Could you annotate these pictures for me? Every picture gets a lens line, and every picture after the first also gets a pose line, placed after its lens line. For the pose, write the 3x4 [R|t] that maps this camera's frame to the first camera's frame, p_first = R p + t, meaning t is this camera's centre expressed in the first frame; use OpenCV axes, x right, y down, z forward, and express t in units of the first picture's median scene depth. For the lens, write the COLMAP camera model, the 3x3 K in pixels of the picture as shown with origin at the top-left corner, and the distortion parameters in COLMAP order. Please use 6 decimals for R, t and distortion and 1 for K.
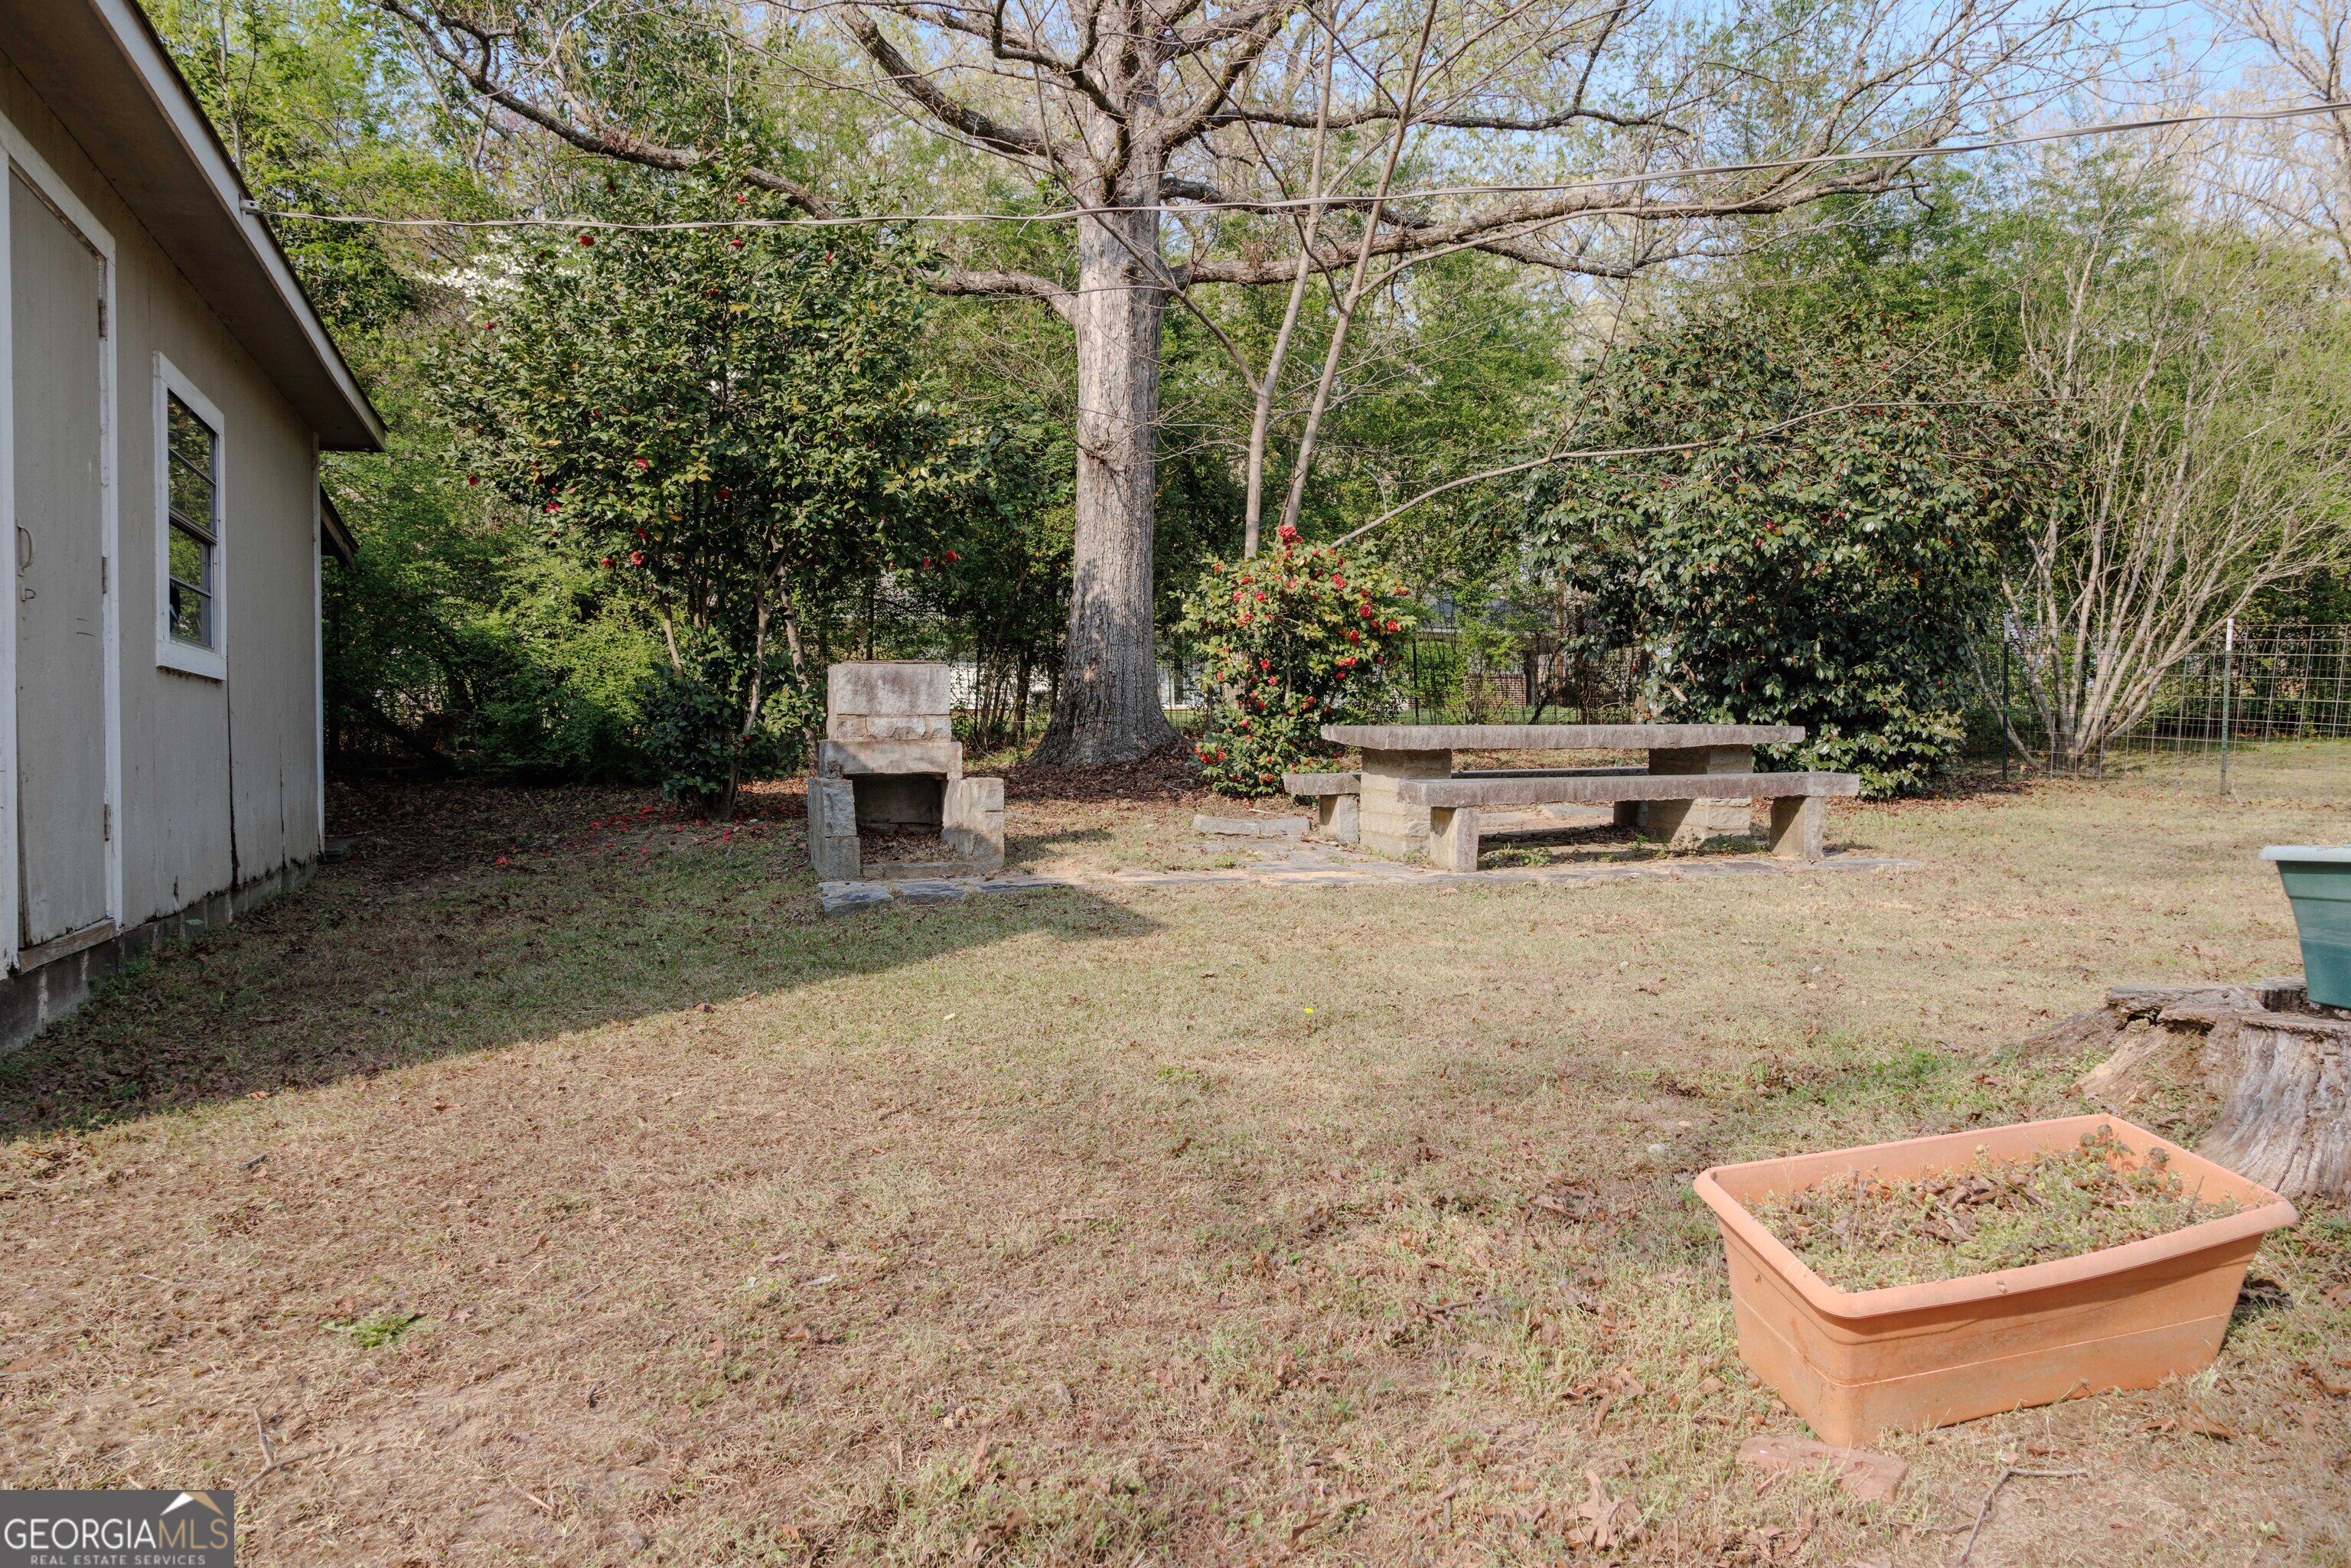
lens RADIAL K [[1532.6, 0, 1192.5], [0, 1532.6, 789.2], [0, 0, 1]] dist [0.008942, -0.002543]
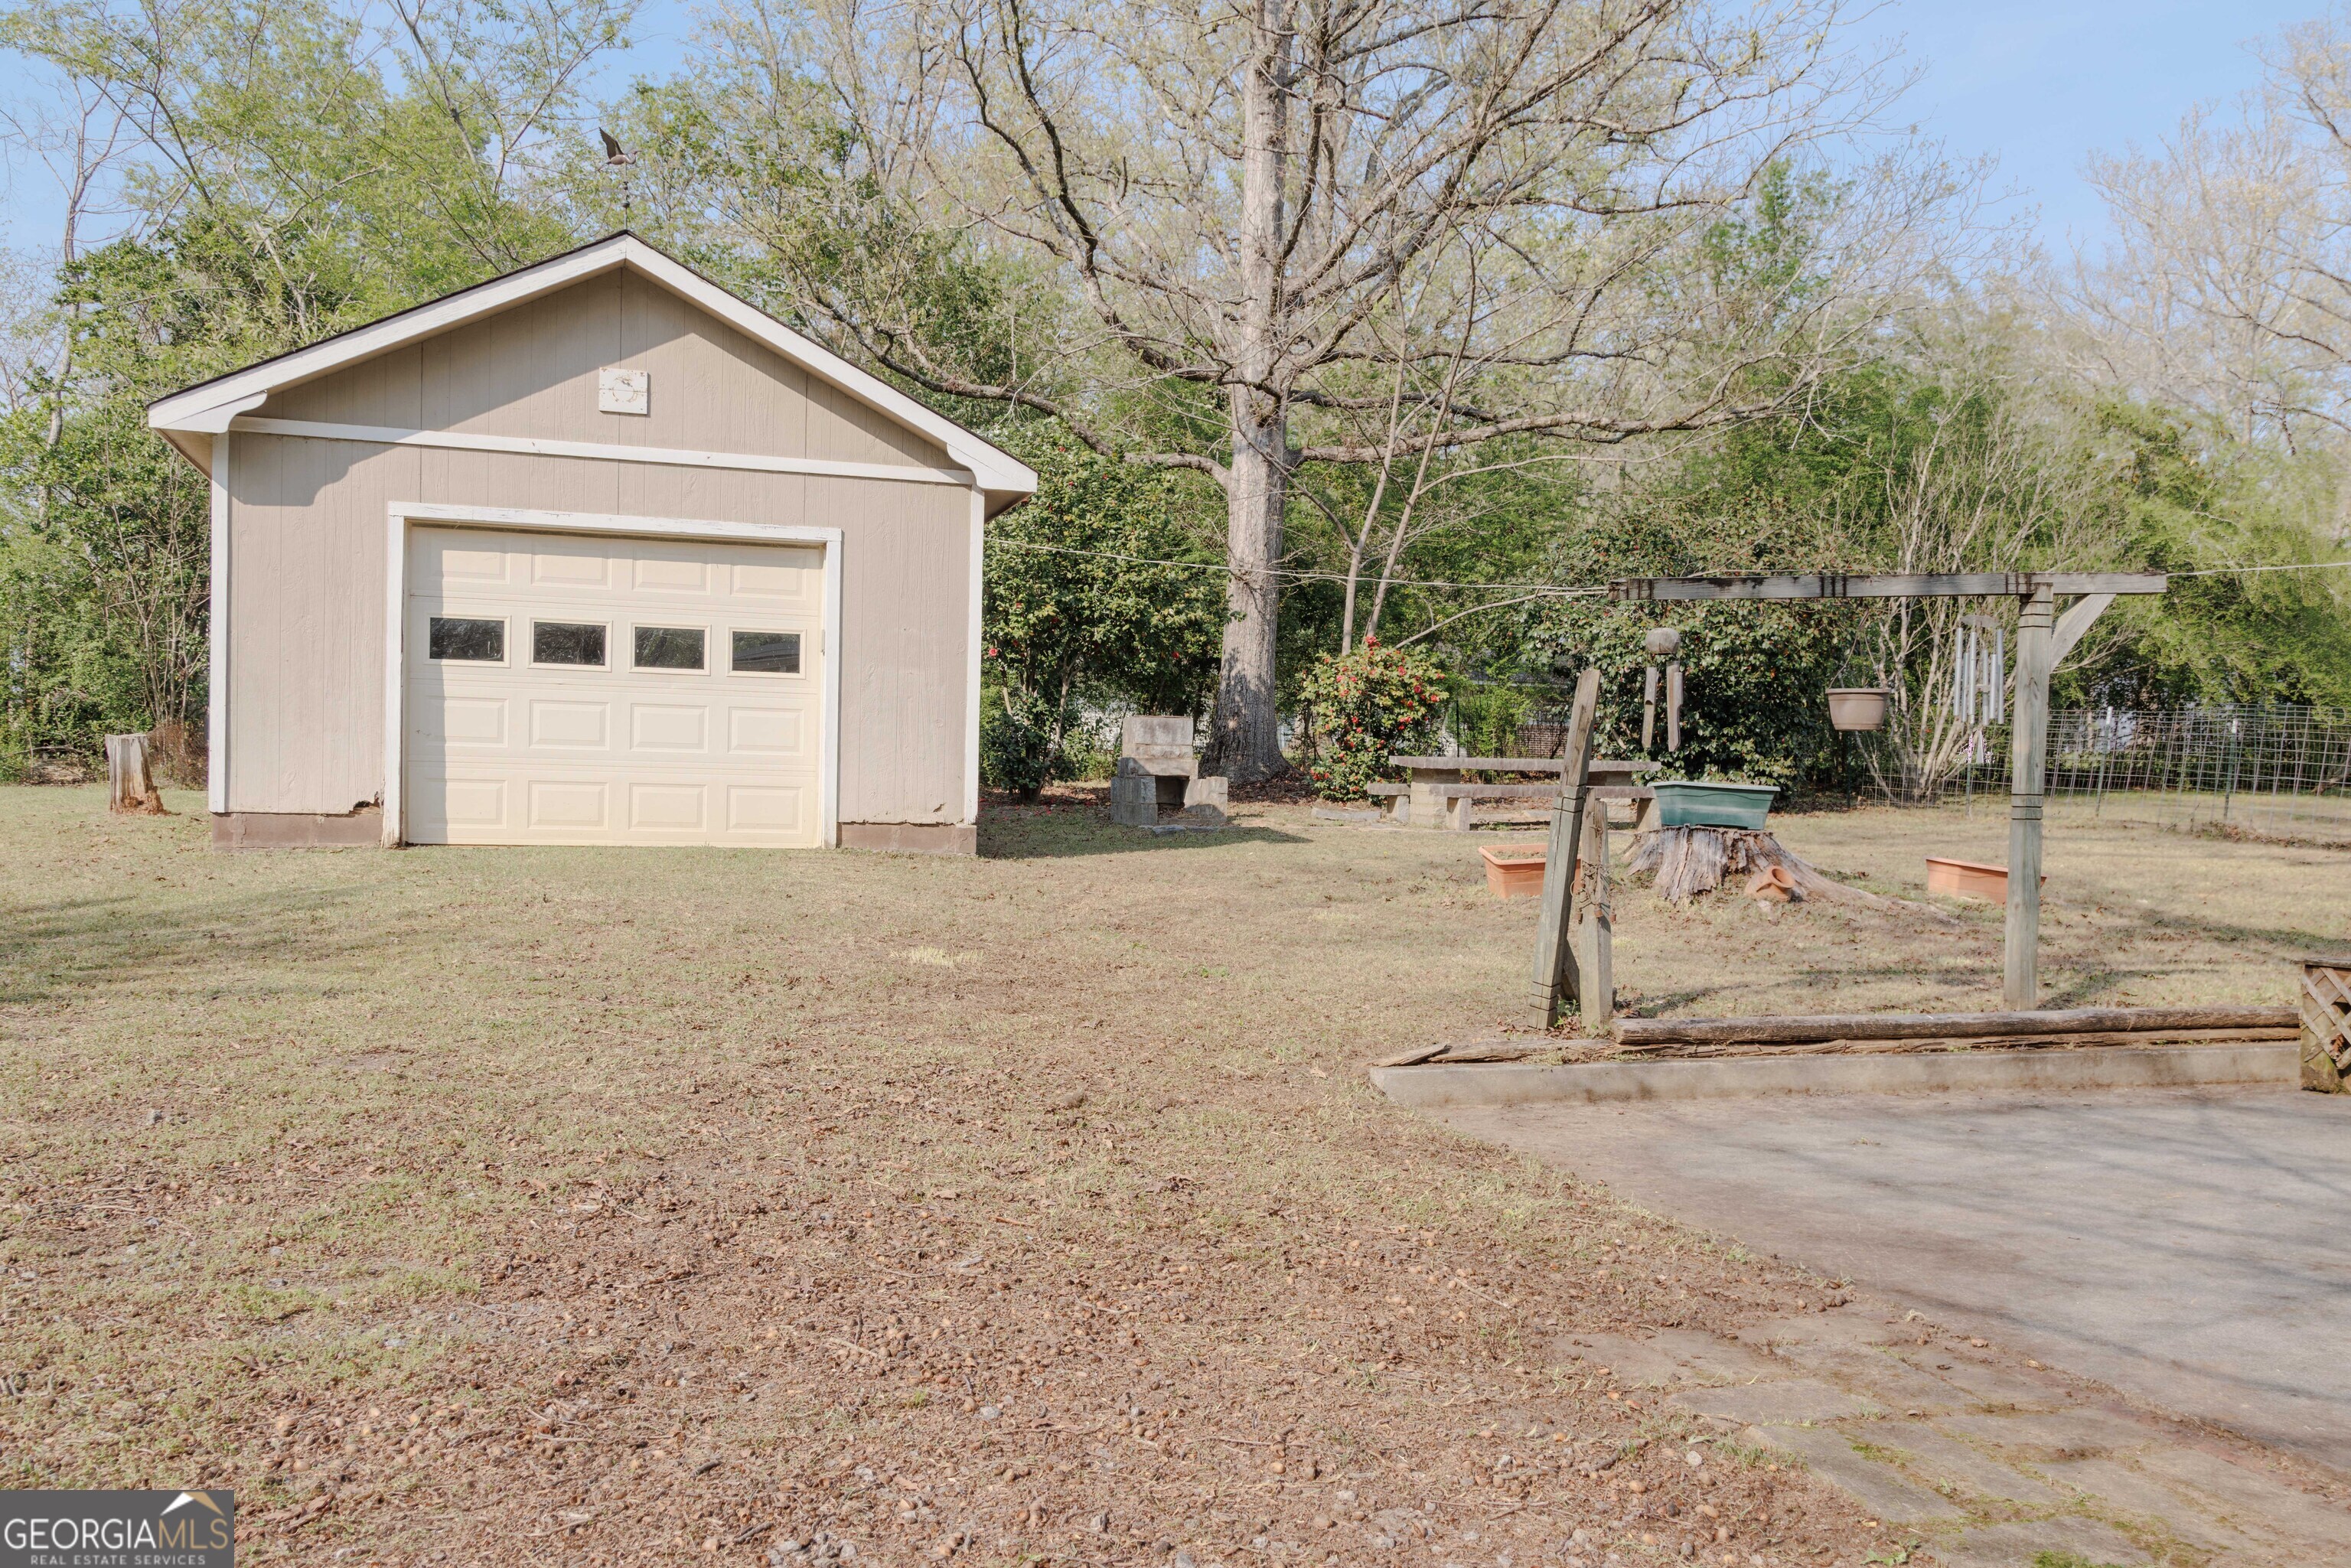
lens RADIAL K [[1753.6, 0, 1095.8], [0, 1753.6, 841.0], [0, 0, 1]] dist [0.013410, -0.004855]
pose [[0.996810, 0.024403, -0.075986, -0.083804], [-0.024754, 0.999687, -0.003679, 0.061938], [0.075872, 0.005548, 0.997102, -0.897742]]
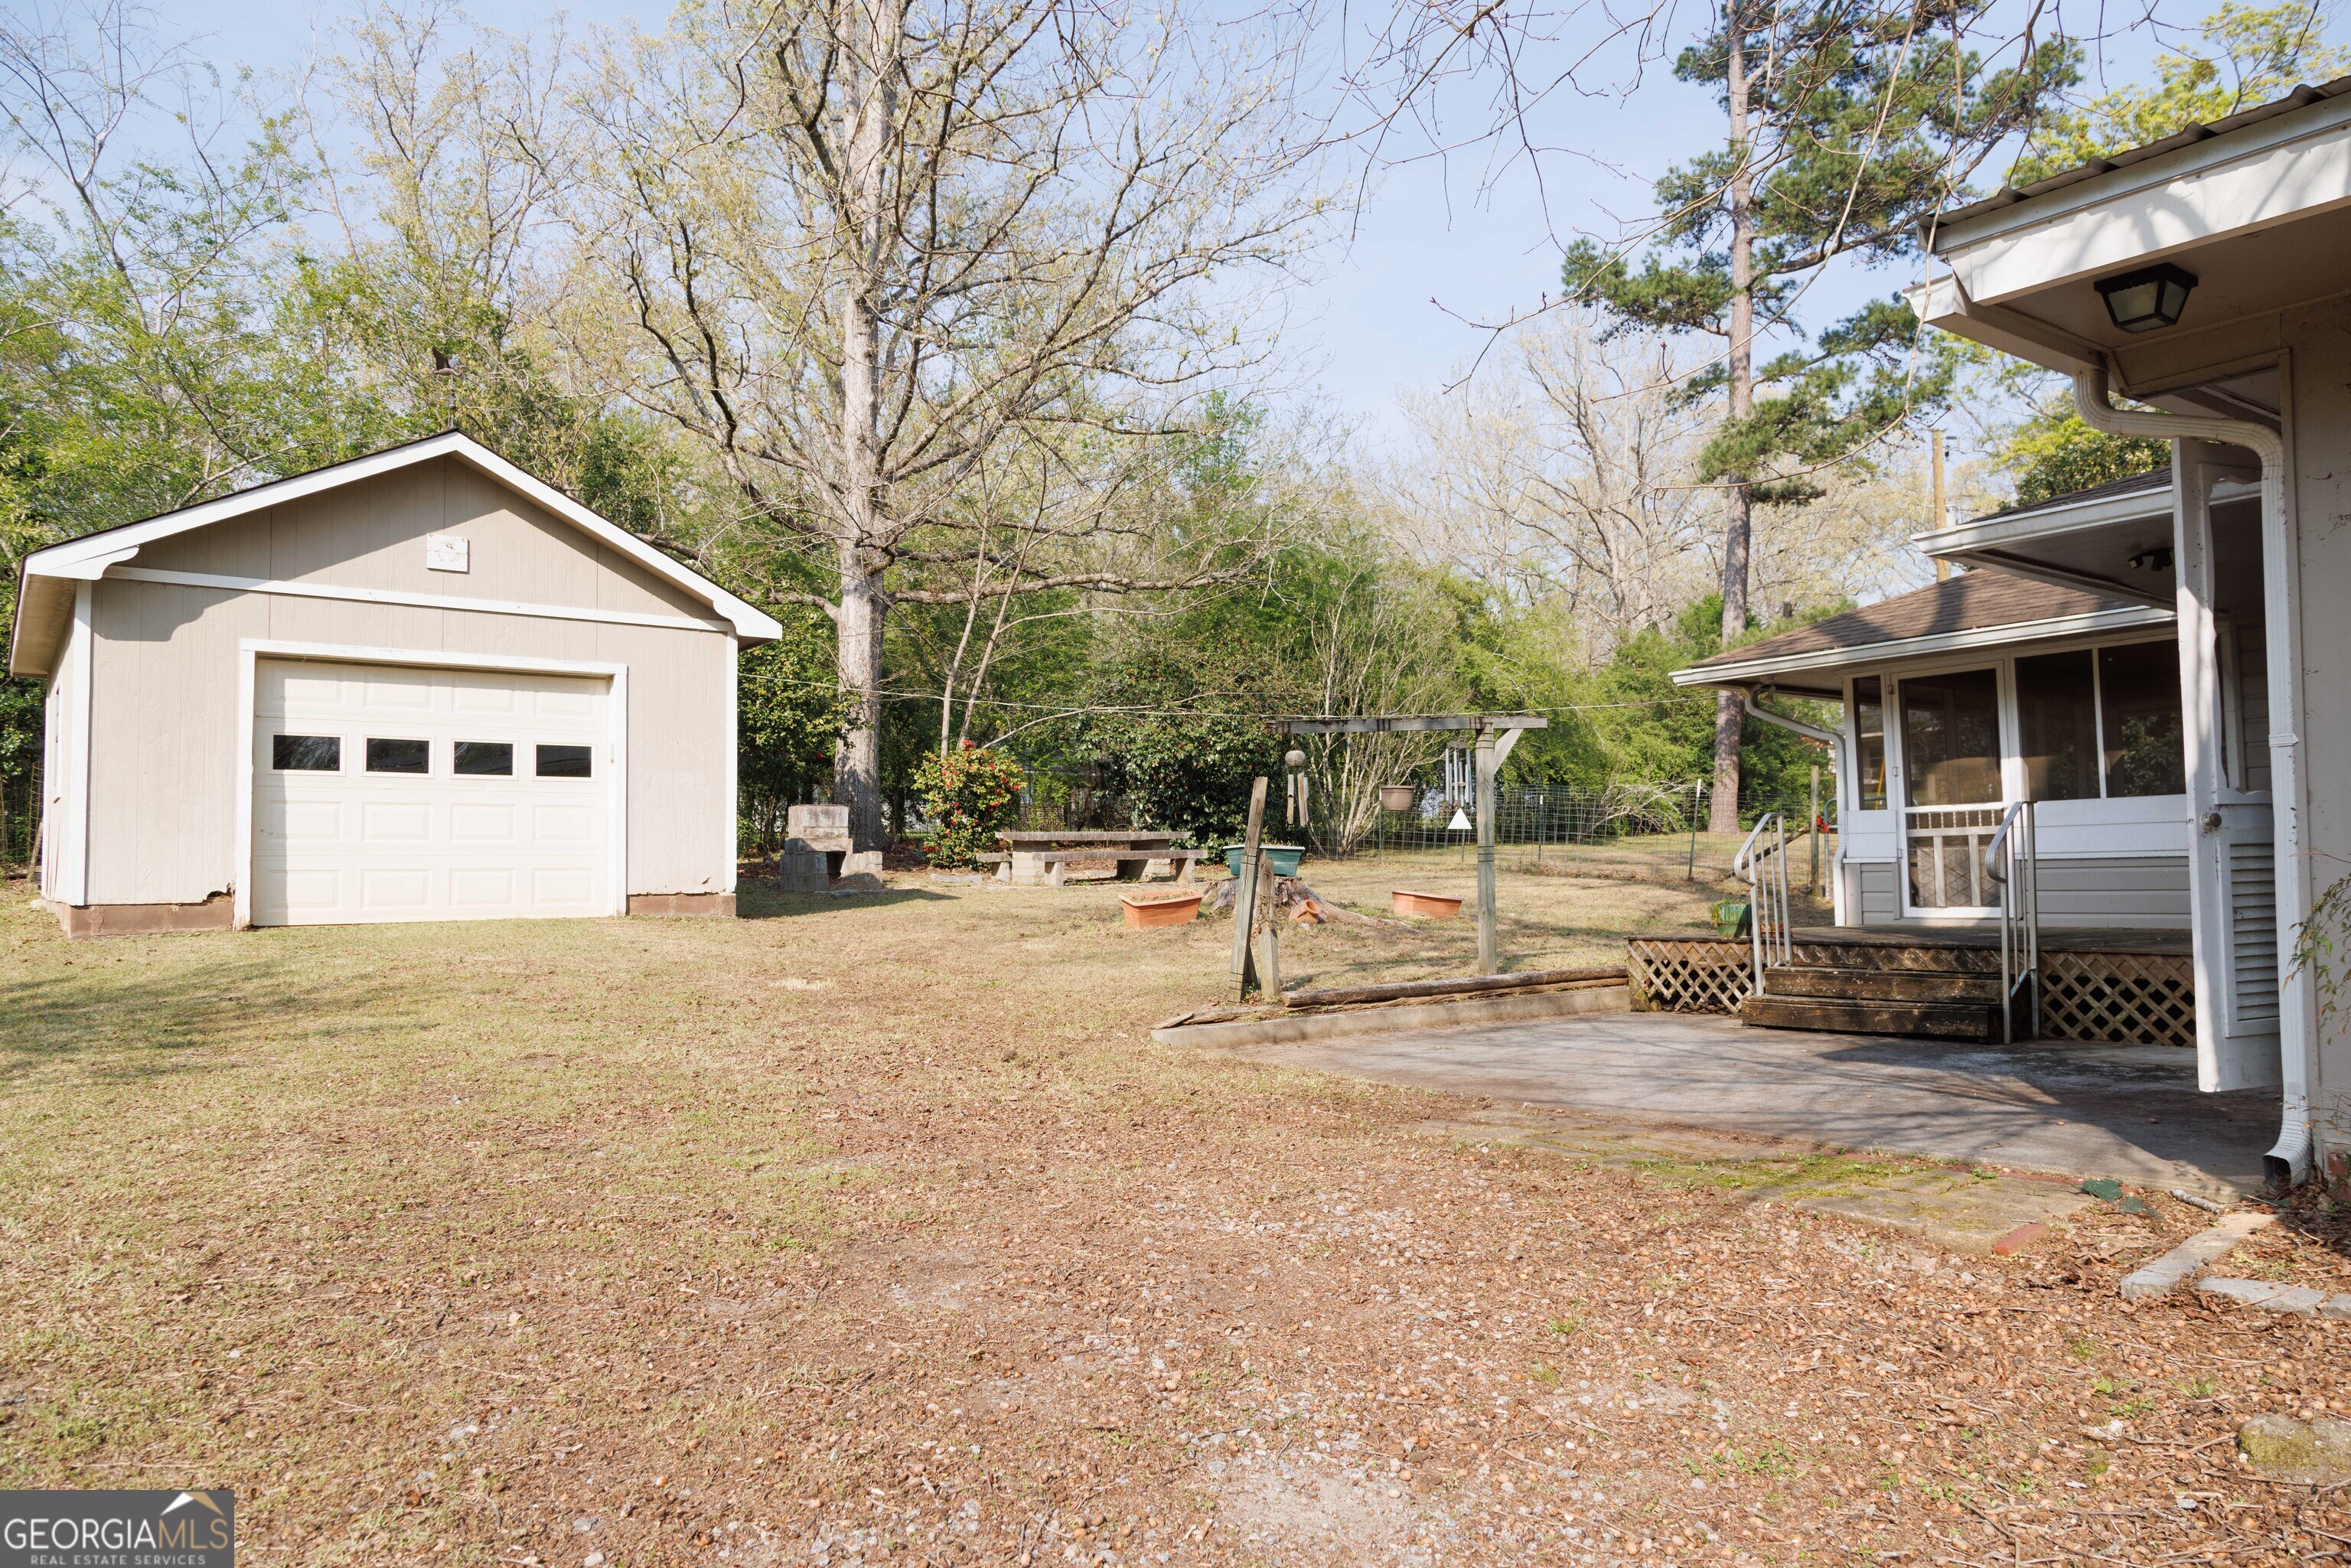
lens RADIAL K [[1532.6, 0, 1157.9], [0, 1532.6, 793.5], [0, 0, 1]] dist [0.008942, -0.002543]
pose [[0.960867, 0.004168, 0.276978, -0.274211], [0.018053, 0.996819, -0.077628, 0.072632], [-0.276420, 0.079591, 0.957735, -1.110983]]
